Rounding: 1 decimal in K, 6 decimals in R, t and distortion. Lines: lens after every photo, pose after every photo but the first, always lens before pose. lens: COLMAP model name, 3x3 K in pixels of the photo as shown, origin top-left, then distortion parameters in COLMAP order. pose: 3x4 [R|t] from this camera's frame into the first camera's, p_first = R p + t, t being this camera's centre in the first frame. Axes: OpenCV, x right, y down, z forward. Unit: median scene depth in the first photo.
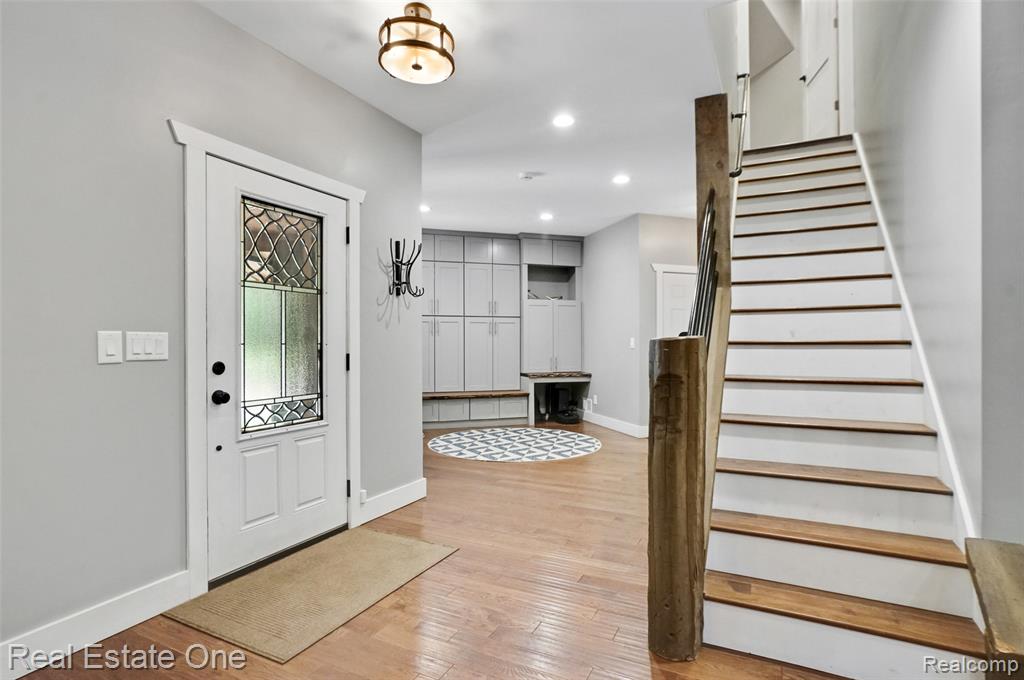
lens RADIAL K [[521.3, 0, 527.7], [0, 521.3, 342.0], [0, 0, 1]] dist [-0.029944, 0.012503]
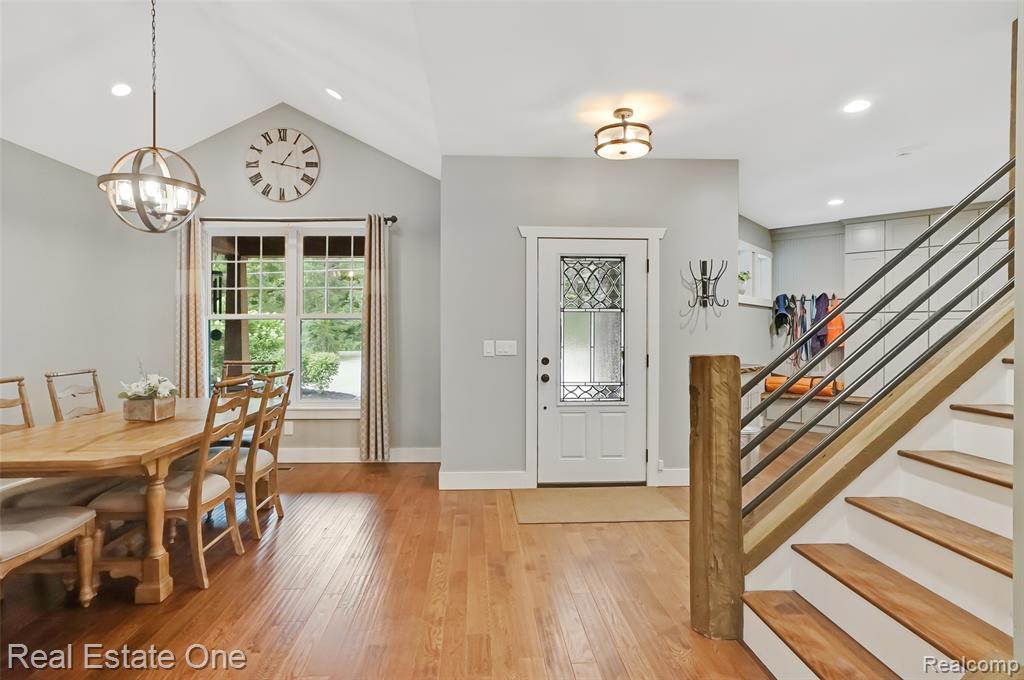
lens RADIAL K [[544.2, 0, 521.3], [0, 544.2, 333.6], [0, 0, 1]] dist [-0.020714, 0.014704]
pose [[0.492537, 0.009074, -0.870244, 0.861113], [-0.002824, 0.999957, 0.008829, -0.052129], [0.870287, -0.001891, 0.492542, 0.035327]]
